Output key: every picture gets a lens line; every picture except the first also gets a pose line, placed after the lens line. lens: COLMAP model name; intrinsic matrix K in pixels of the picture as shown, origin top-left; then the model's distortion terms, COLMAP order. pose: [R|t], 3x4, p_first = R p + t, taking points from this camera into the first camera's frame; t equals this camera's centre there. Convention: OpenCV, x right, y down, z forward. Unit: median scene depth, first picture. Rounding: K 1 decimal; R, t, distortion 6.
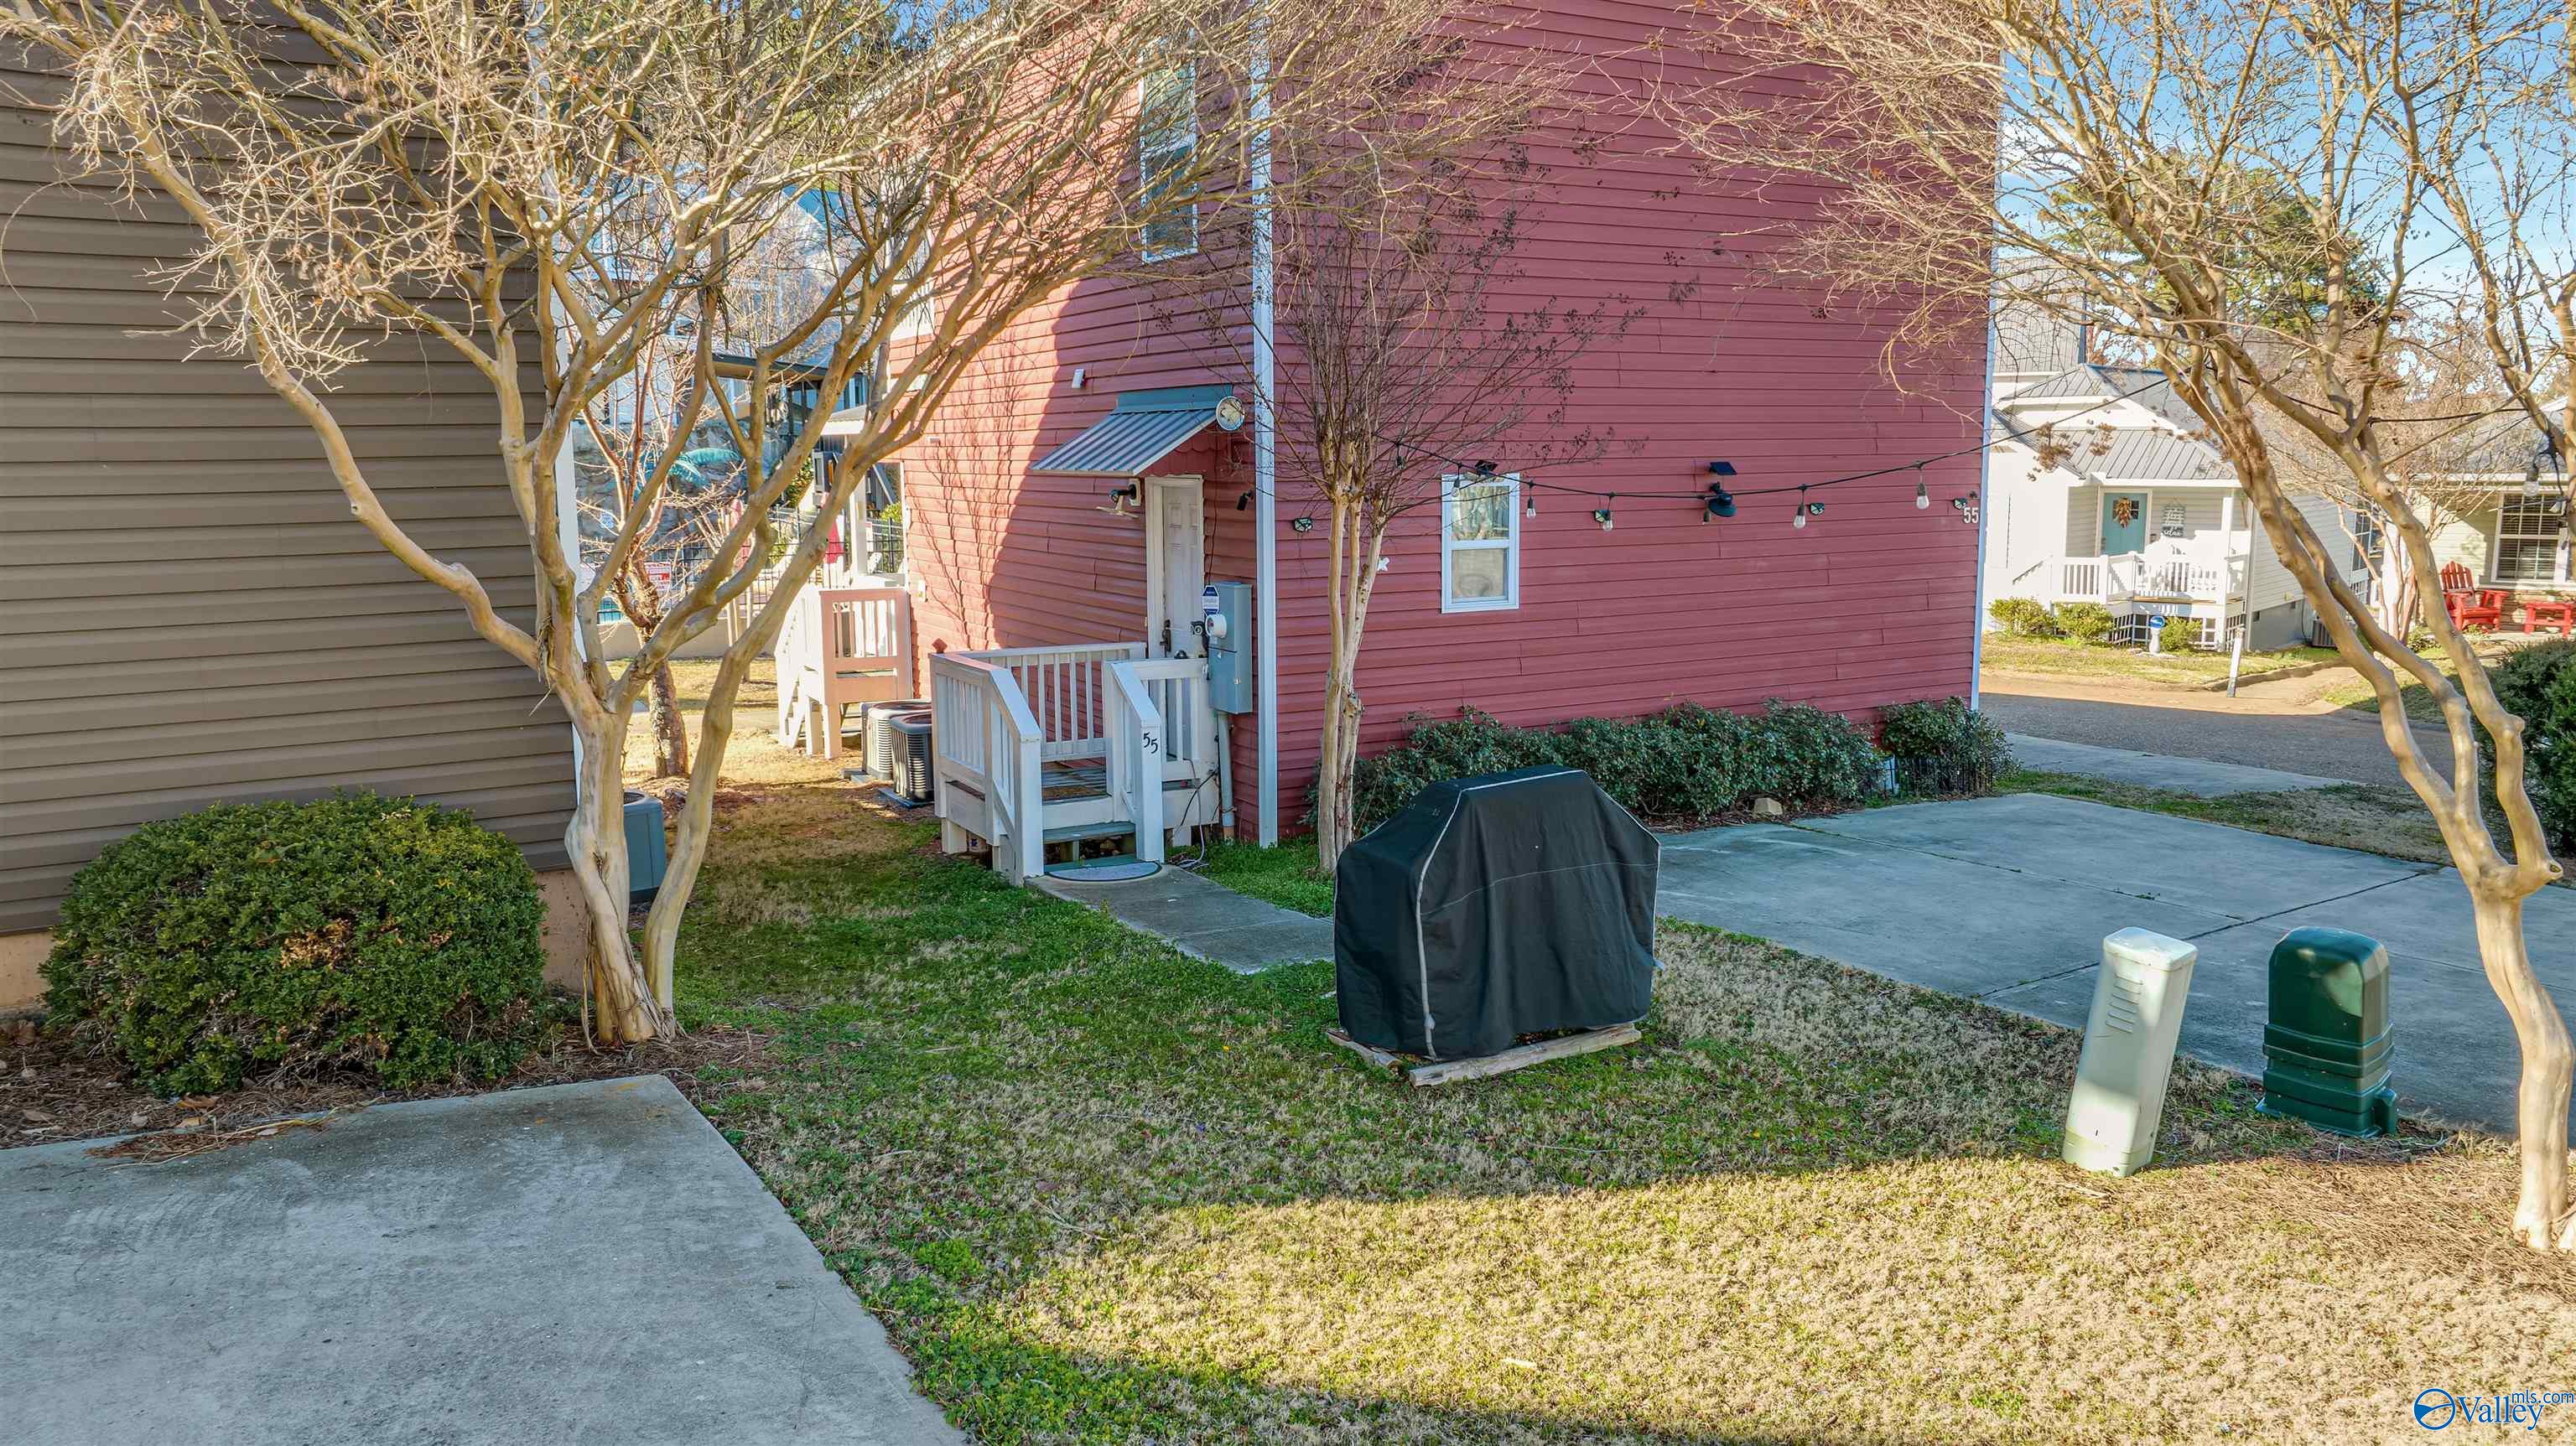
lens RADIAL K [[1827.0, 0, 1299.2], [0, 1827.0, 715.2], [0, 0, 1]] dist [-0.037882, 0.035082]
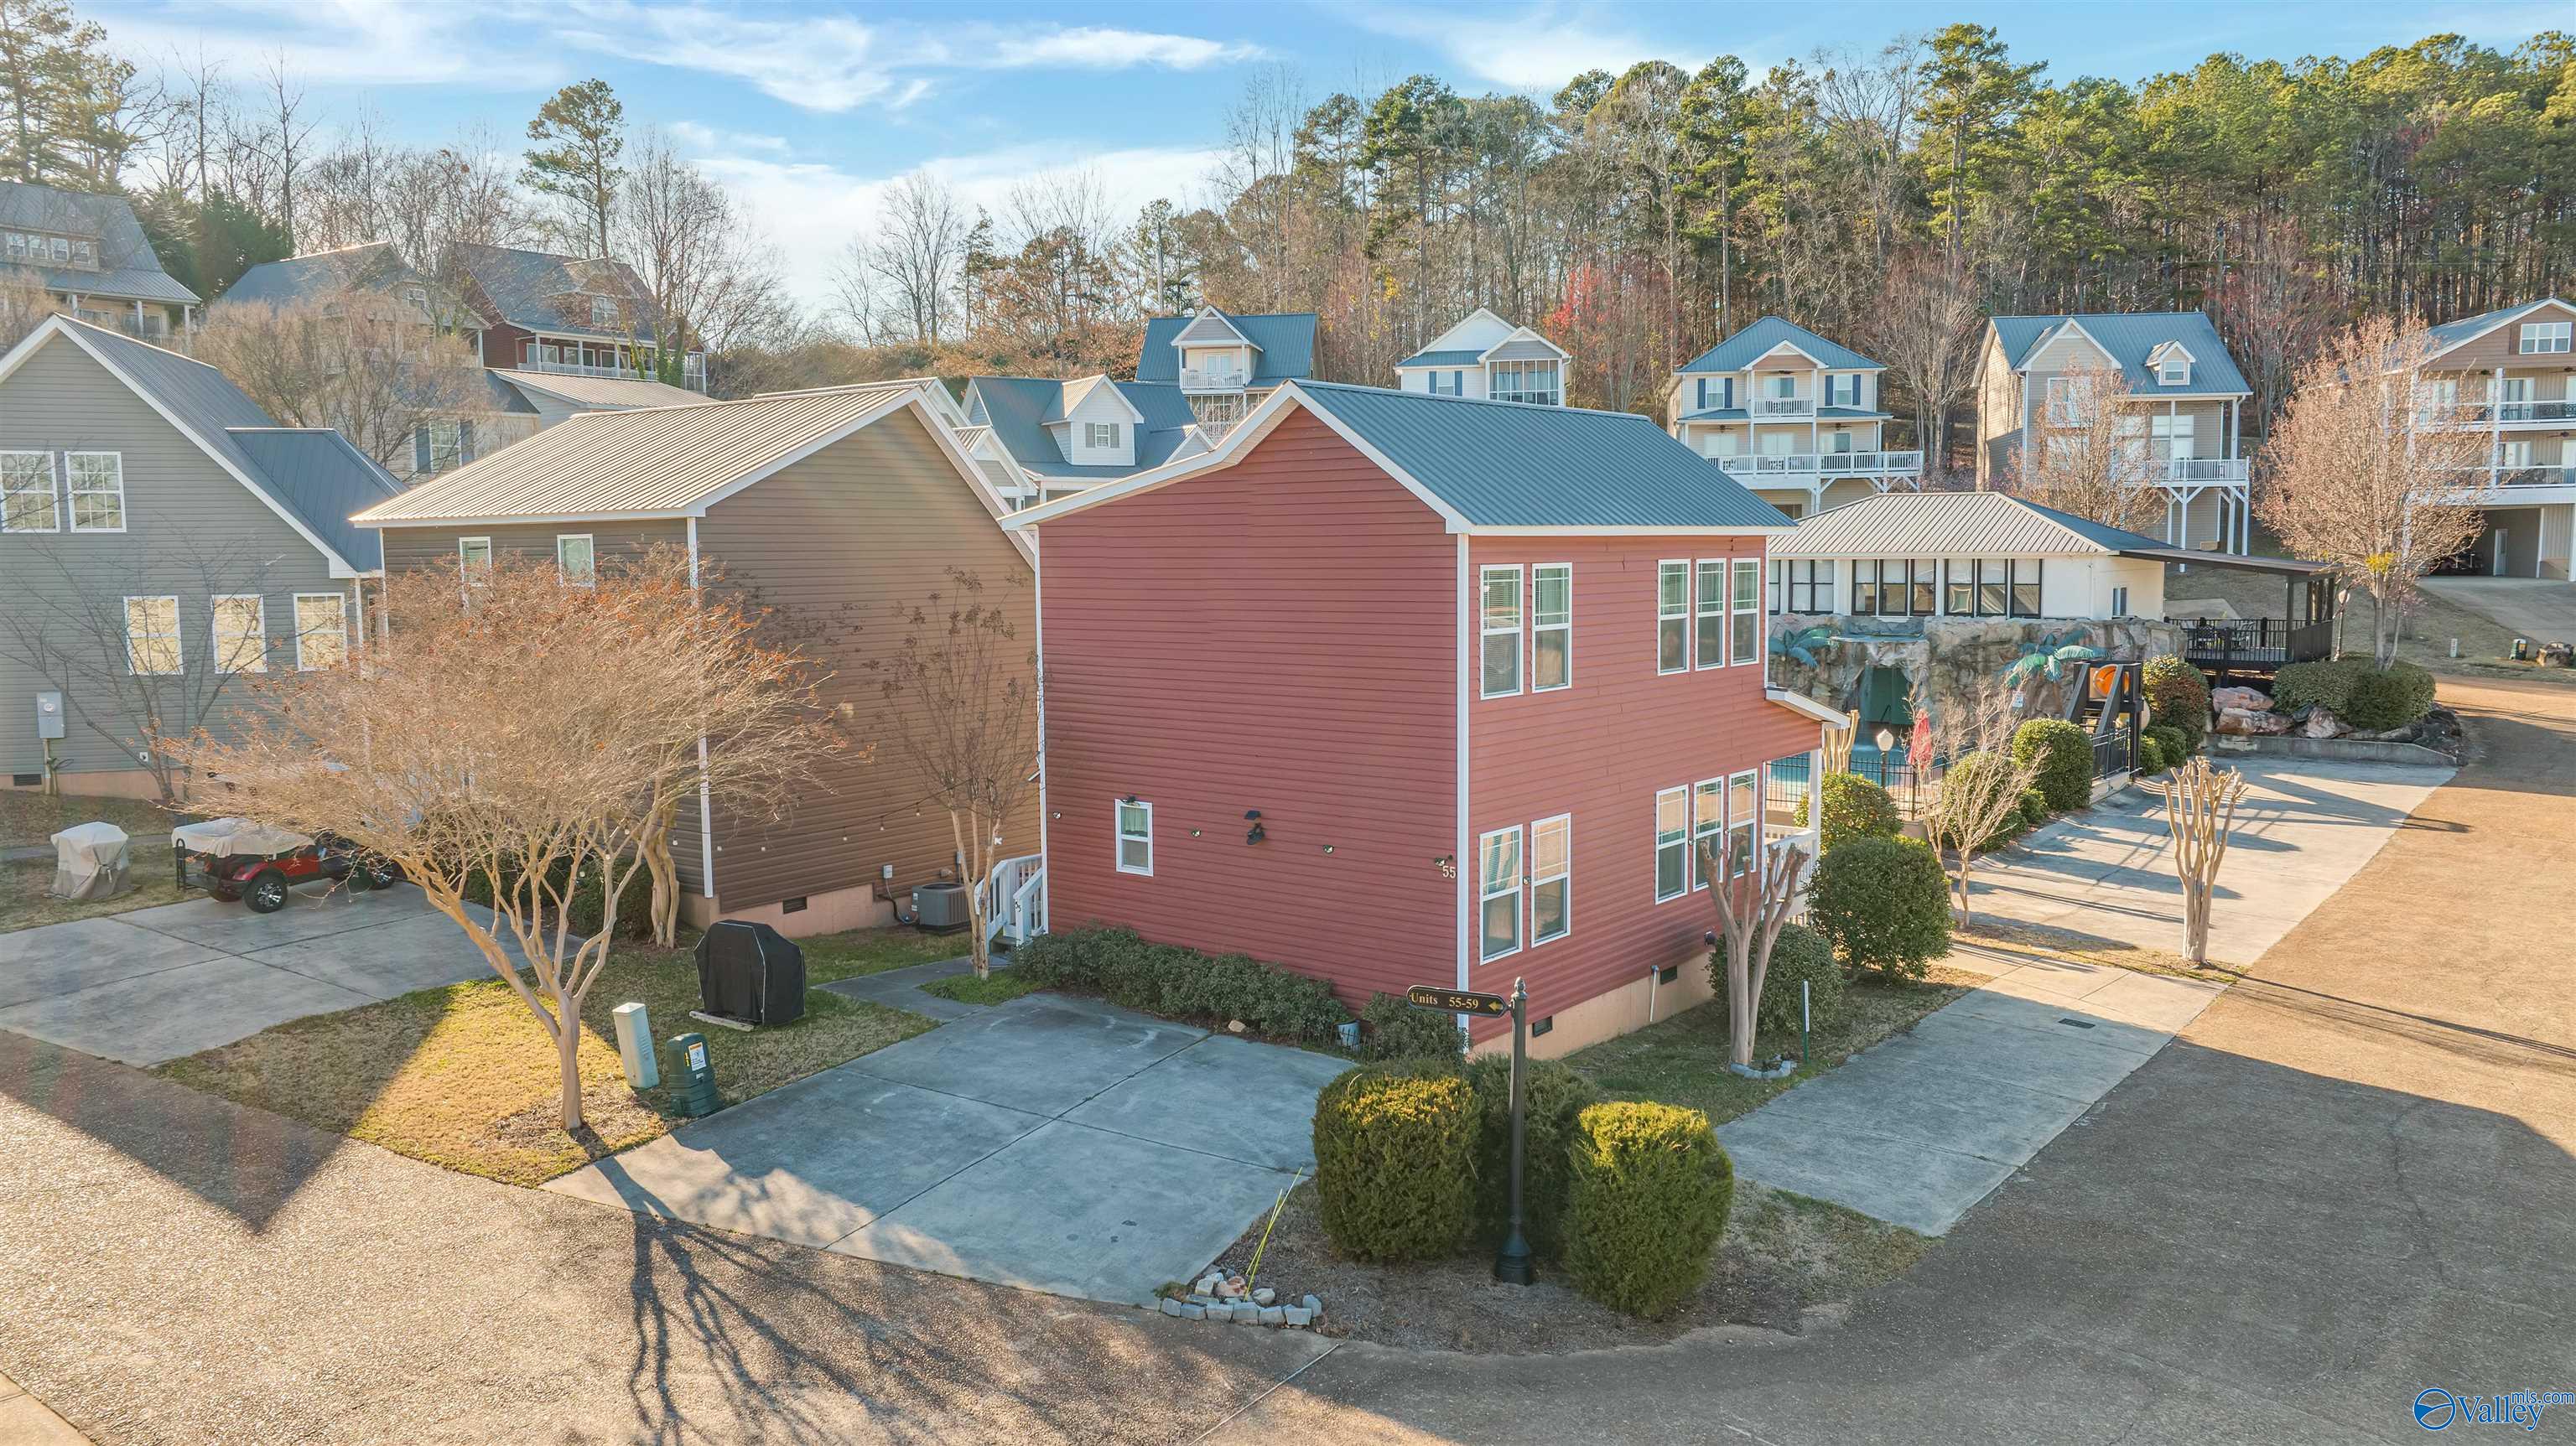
lens RADIAL K [[1827.0, 0, 1299.2], [0, 1827.0, 715.2], [0, 0, 1]] dist [-0.037882, 0.035082]
pose [[0.395729, 0.091879, -0.913760, 1.973233], [-0.130751, 0.990484, 0.042968, -0.340833], [0.909012, 0.102471, 0.403976, 0.416869]]
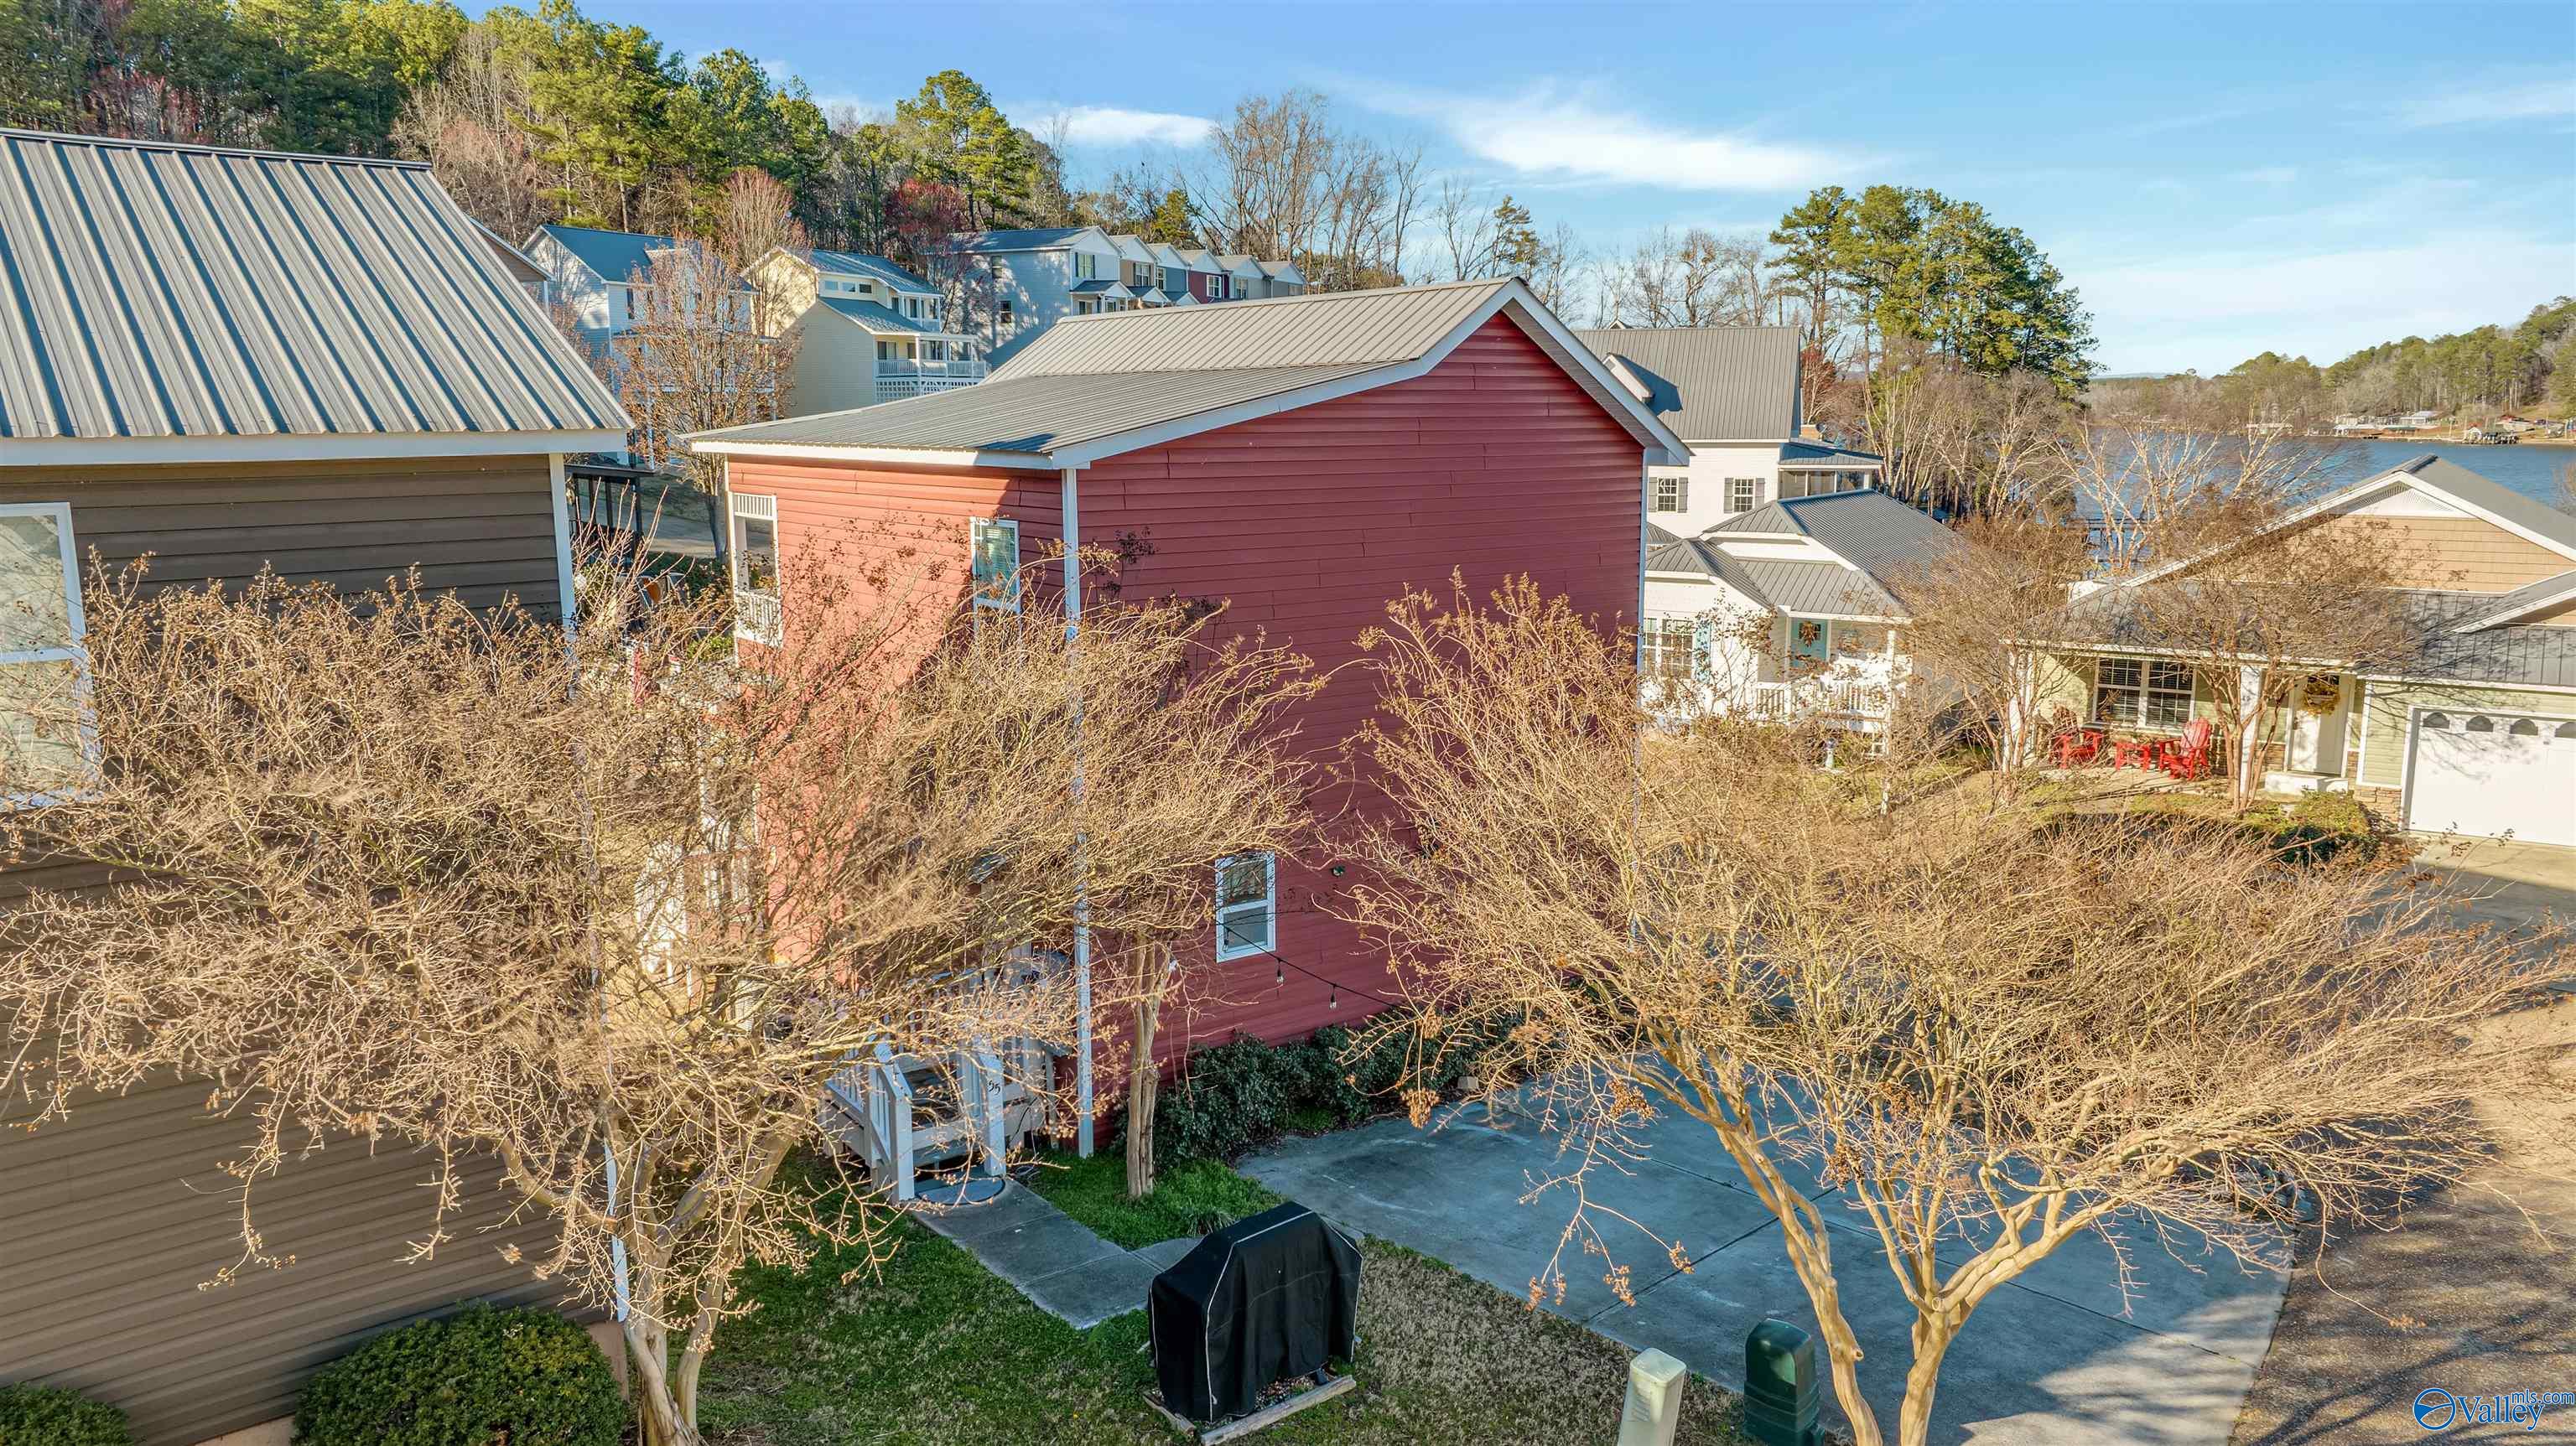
lens RADIAL K [[1816.9, 0, 1288.0], [0, 1816.9, 723.0], [0, 0, 1]] dist [-0.059486, 0.078893]
pose [[0.992857, -0.018811, 0.117820, -0.020681], [0.016730, 0.999687, 0.018626, -0.265492], [-0.118133, -0.016522, 0.992860, -0.301889]]
